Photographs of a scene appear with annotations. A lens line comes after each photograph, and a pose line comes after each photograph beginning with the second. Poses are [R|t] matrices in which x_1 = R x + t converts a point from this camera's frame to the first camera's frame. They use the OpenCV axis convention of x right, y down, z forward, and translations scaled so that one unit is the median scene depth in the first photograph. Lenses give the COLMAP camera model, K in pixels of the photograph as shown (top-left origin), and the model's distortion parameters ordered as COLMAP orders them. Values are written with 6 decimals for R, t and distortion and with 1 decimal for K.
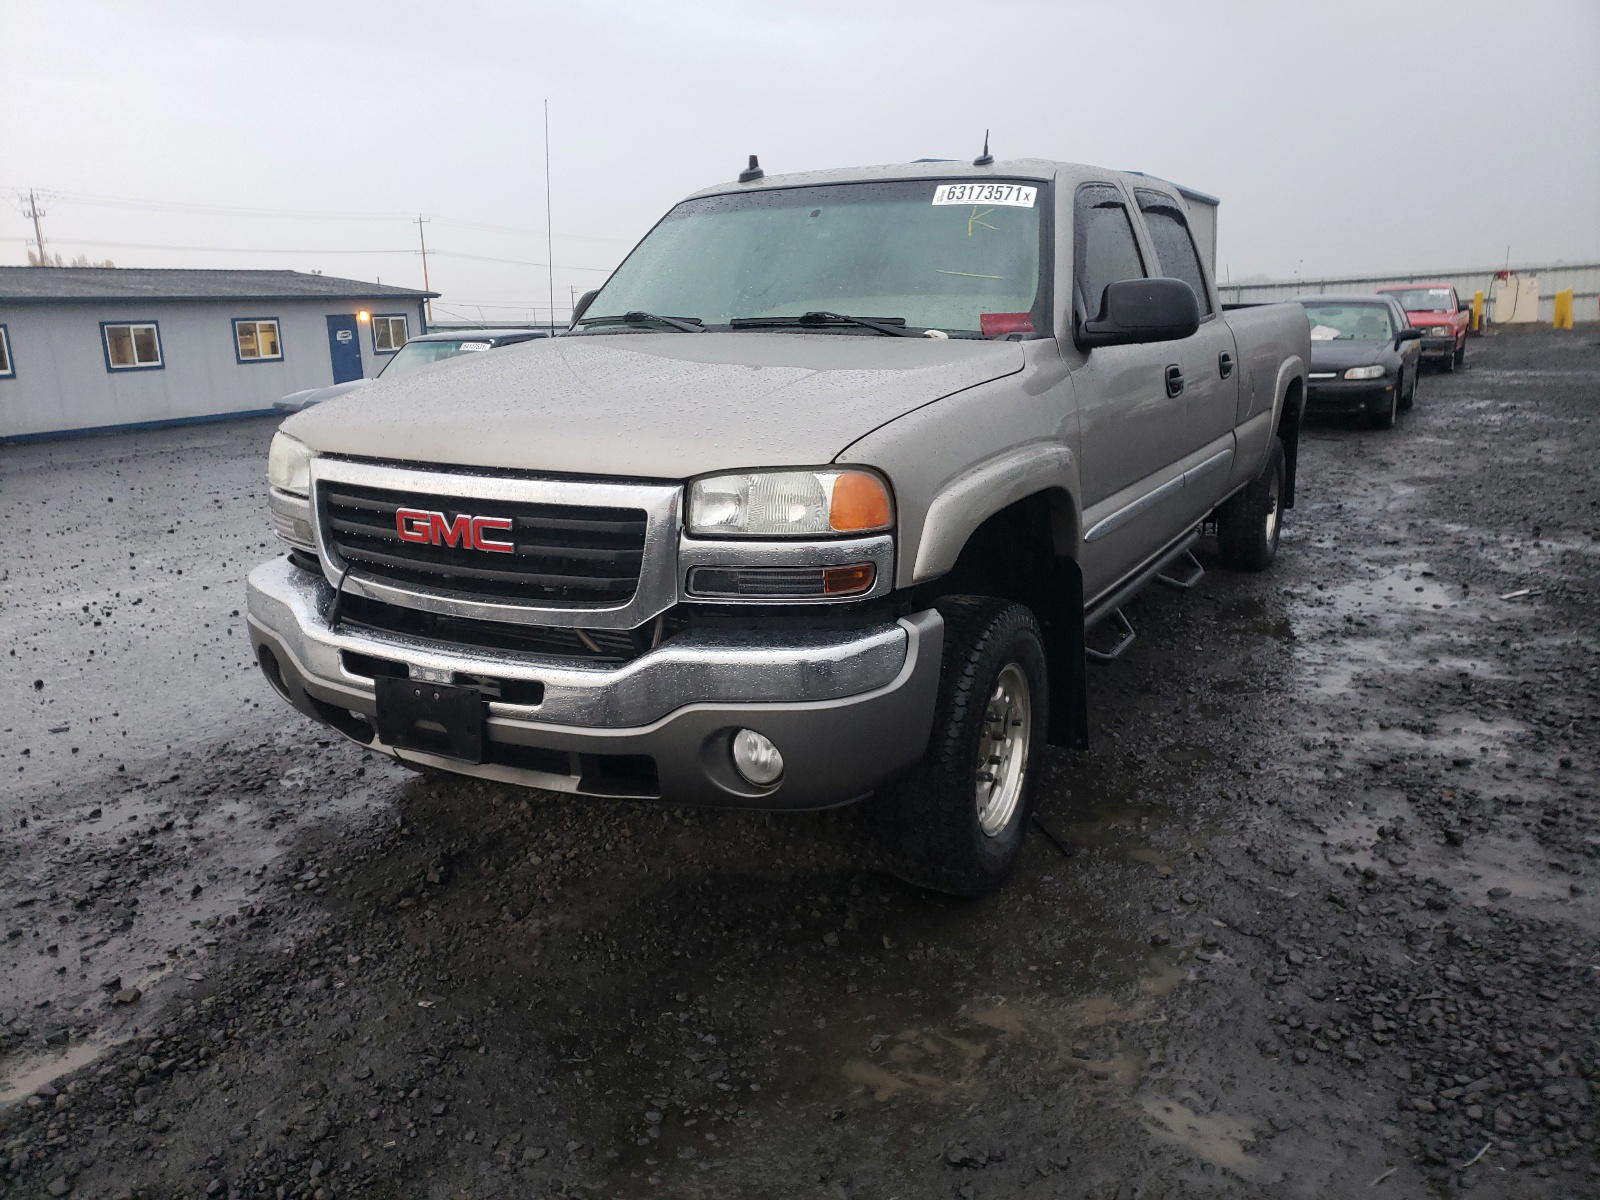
lens RADIAL K [[1268.2, 0, 799.2], [0, 1268.2, 602.7], [0, 0, 1]] dist [0.028779, 0.005837]
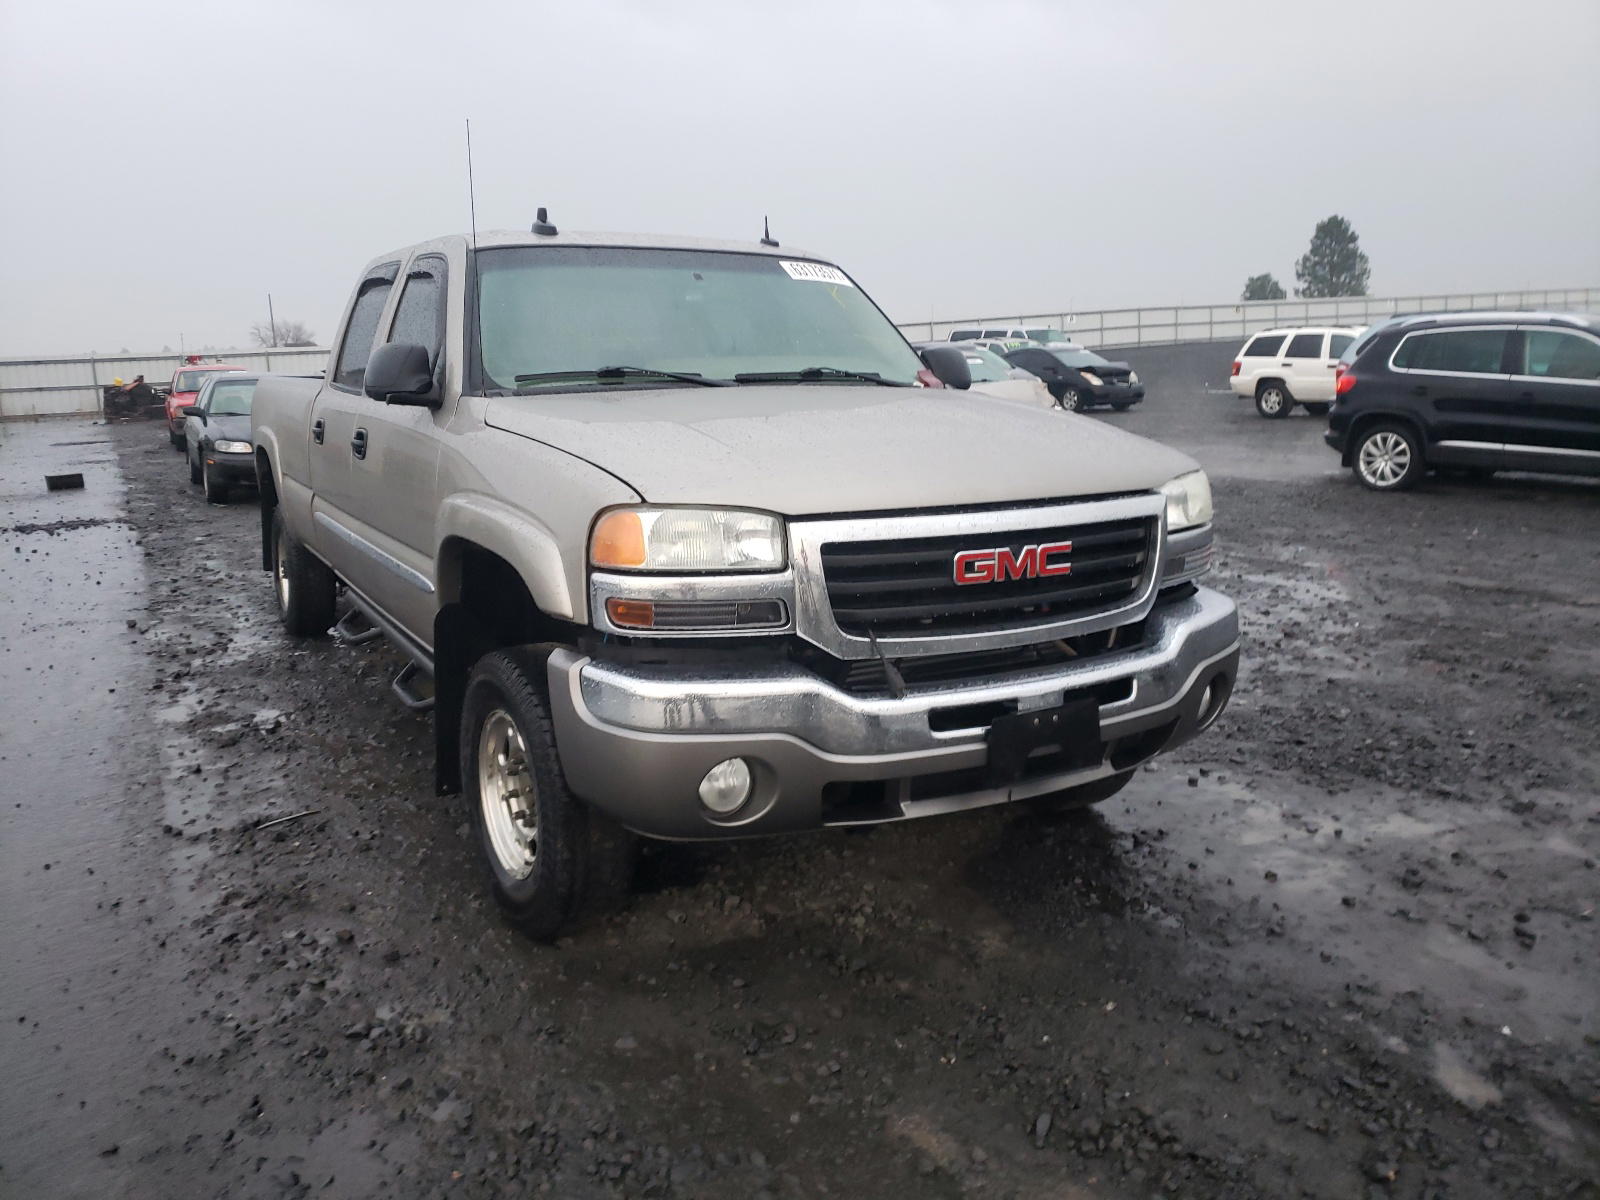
lens RADIAL K [[1223.1, 0, 798.8], [0, 1223.1, 596.1], [0, 0, 1]] dist [0.047284, -0.010304]
pose [[0.511150, -0.143839, 0.847370, -0.951121], [0.196830, 0.979286, 0.047500, -0.088465], [-0.836650, 0.142508, 0.528874, 0.482716]]
